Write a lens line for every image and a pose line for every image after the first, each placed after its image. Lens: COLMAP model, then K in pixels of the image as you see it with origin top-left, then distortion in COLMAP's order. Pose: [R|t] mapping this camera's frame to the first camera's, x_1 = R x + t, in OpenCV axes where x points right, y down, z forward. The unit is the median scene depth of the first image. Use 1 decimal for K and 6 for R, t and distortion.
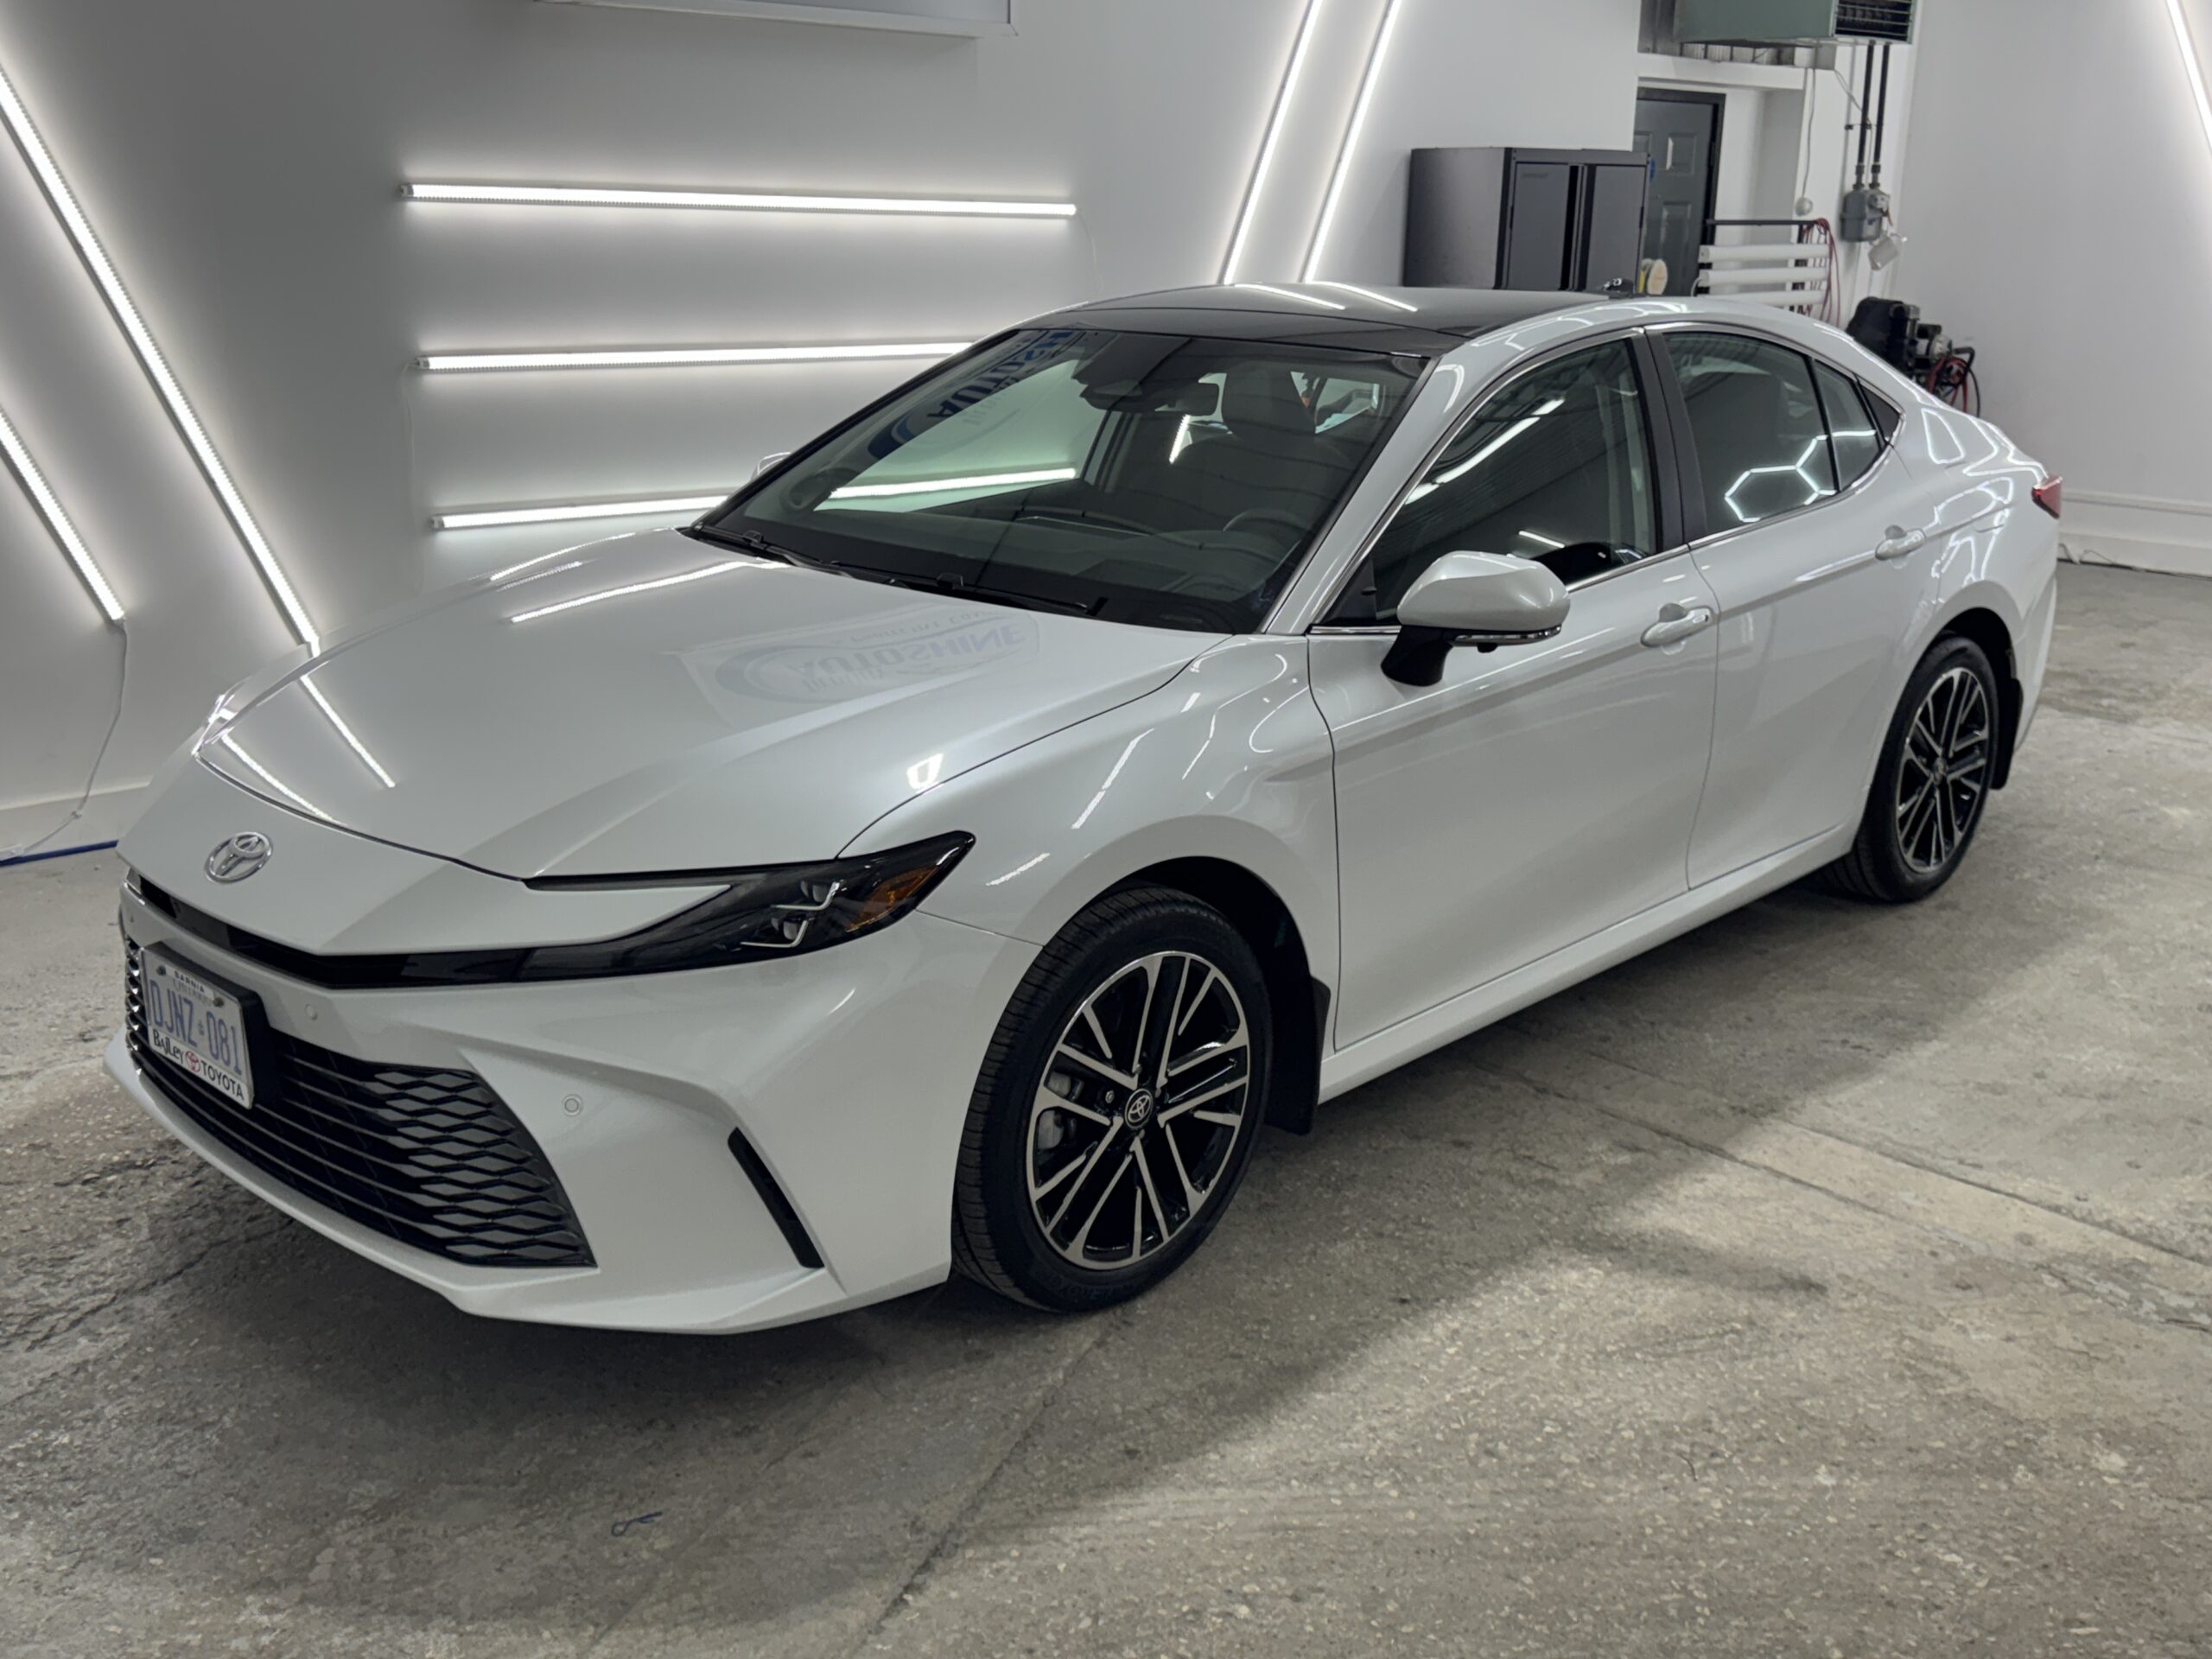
lens RADIAL K [[2157.9, 0, 1101.6], [0, 2157.9, 832.7], [0, 0, 1]] dist [0.015009, 0.000000]
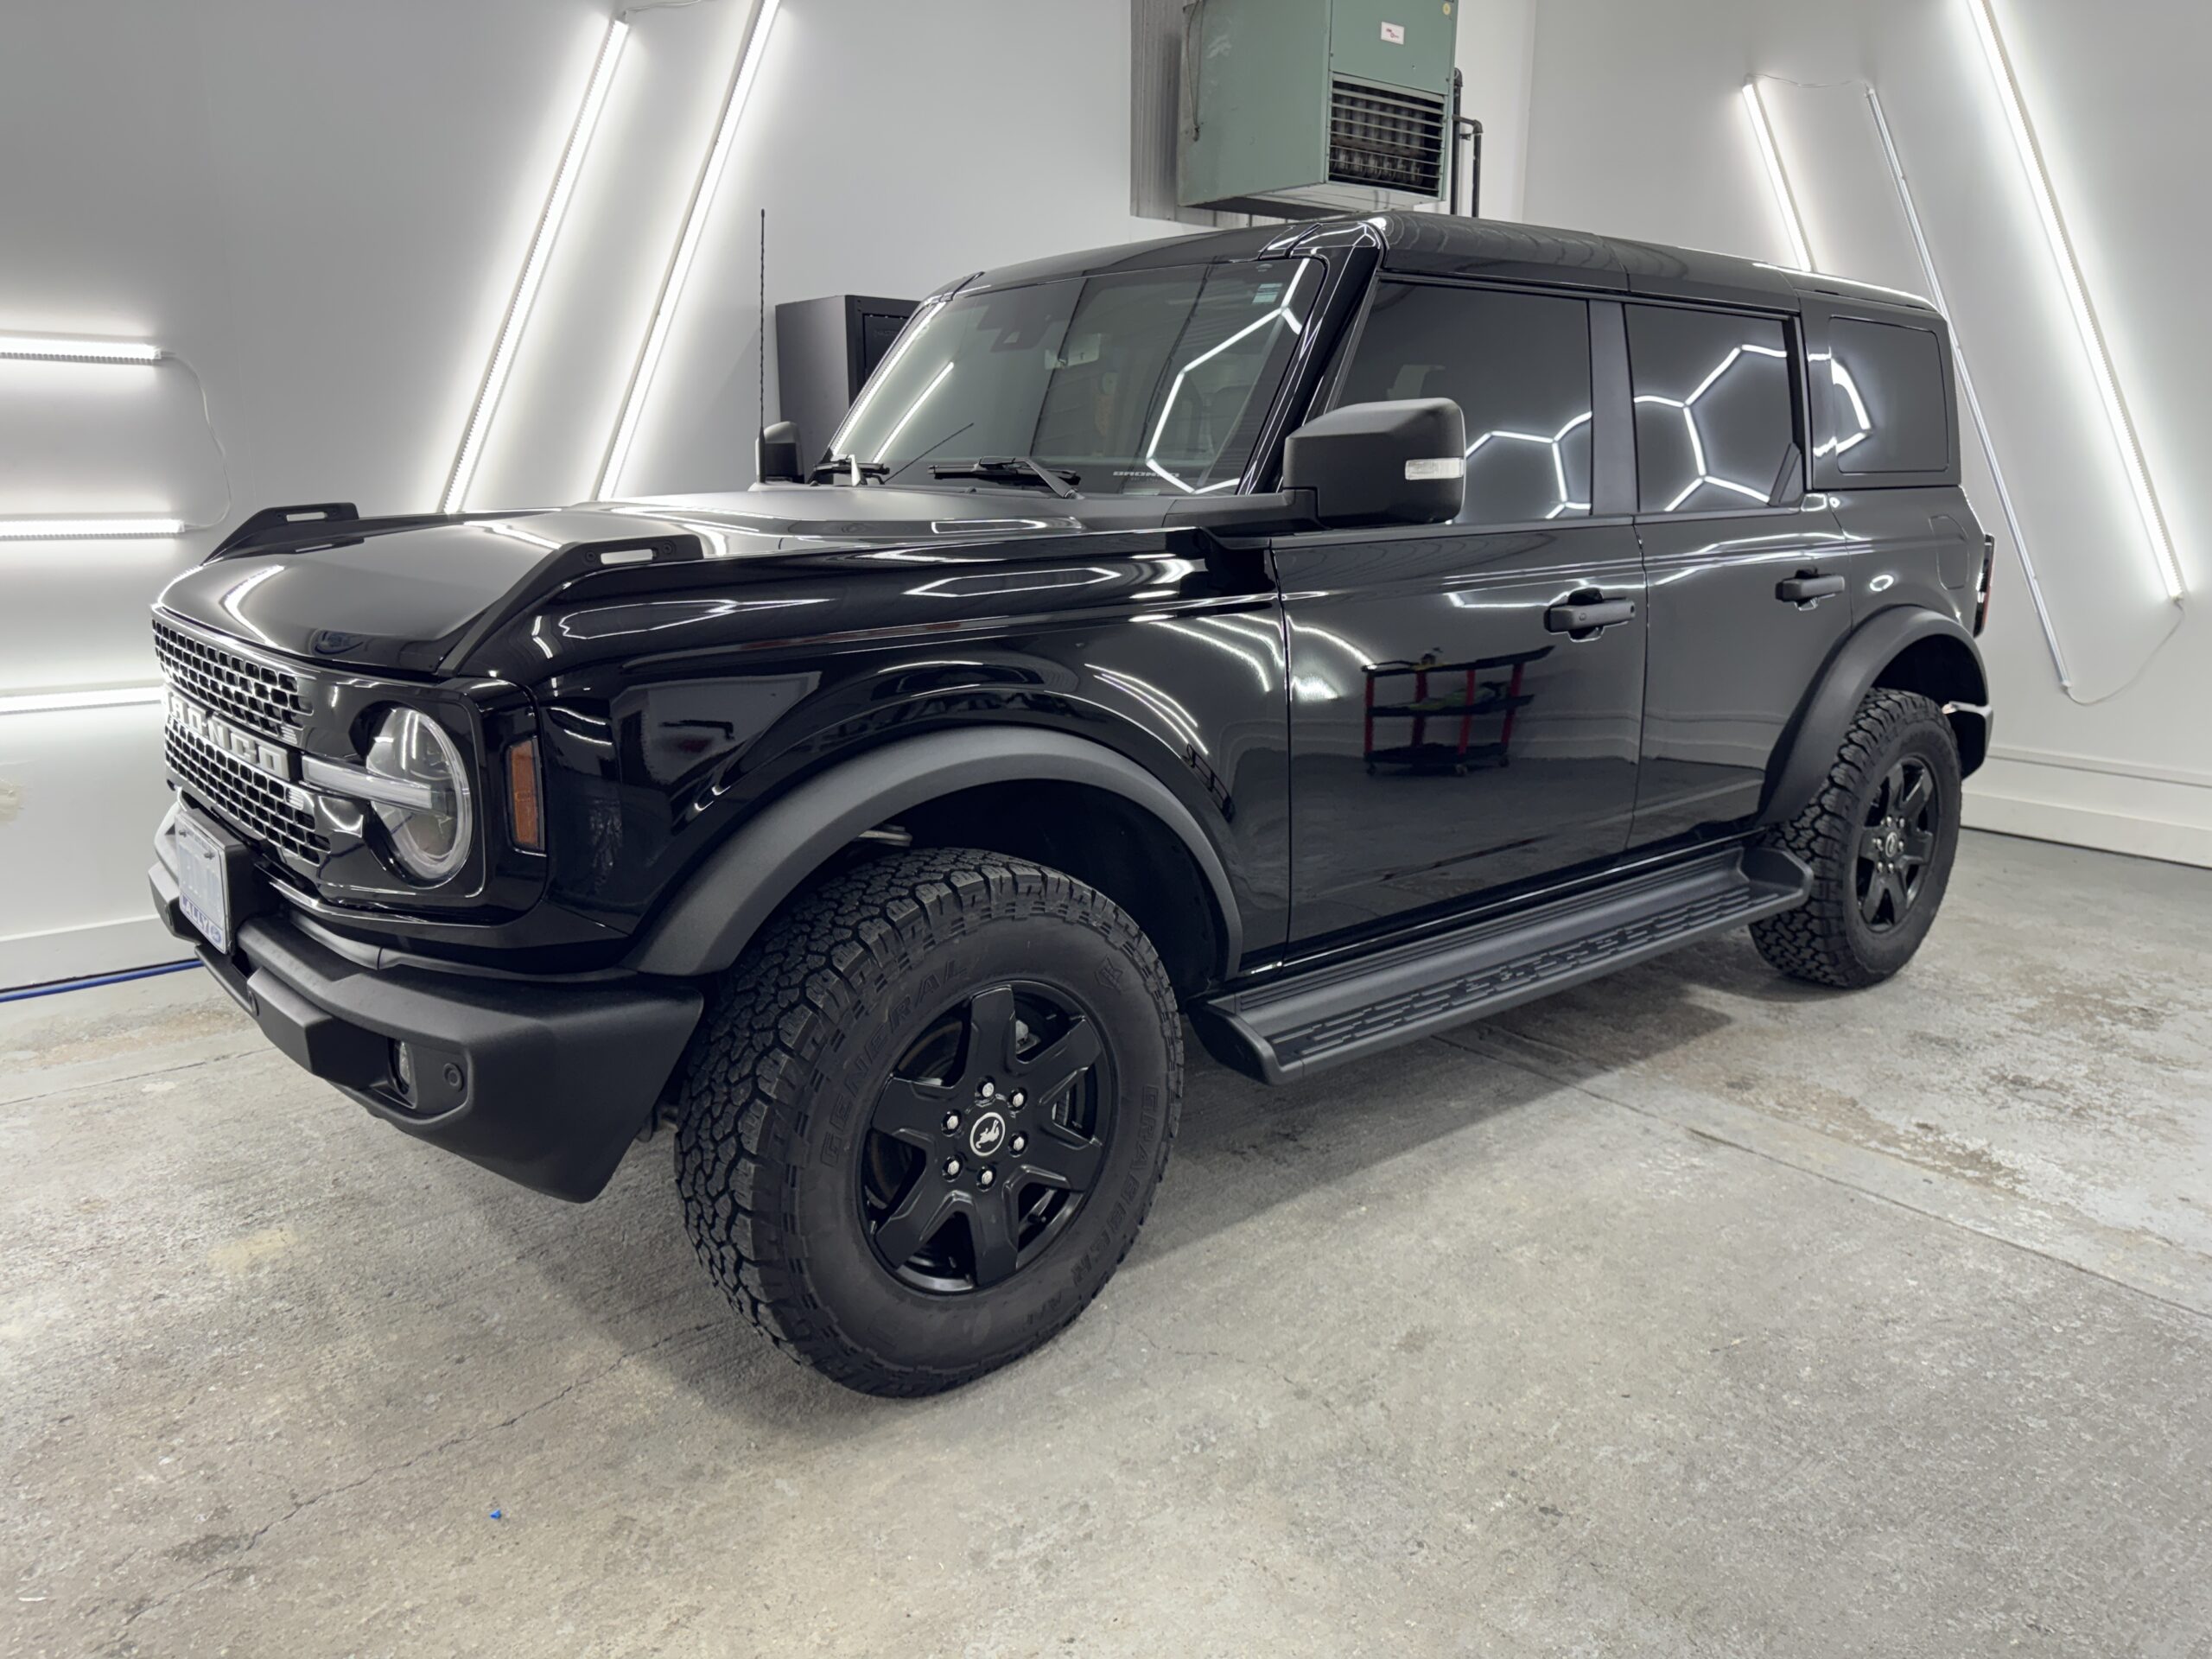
lens RADIAL K [[1579.9, 0, 1100.9], [0, 1579.9, 829.0], [0, 0, 1]] dist [0.019642, -0.006556]
pose [[0.998148, 0.010851, -0.059848, 0.257139], [-0.014115, 0.998421, -0.054377, -0.070242], [0.059164, 0.055121, 0.996725, 0.345513]]
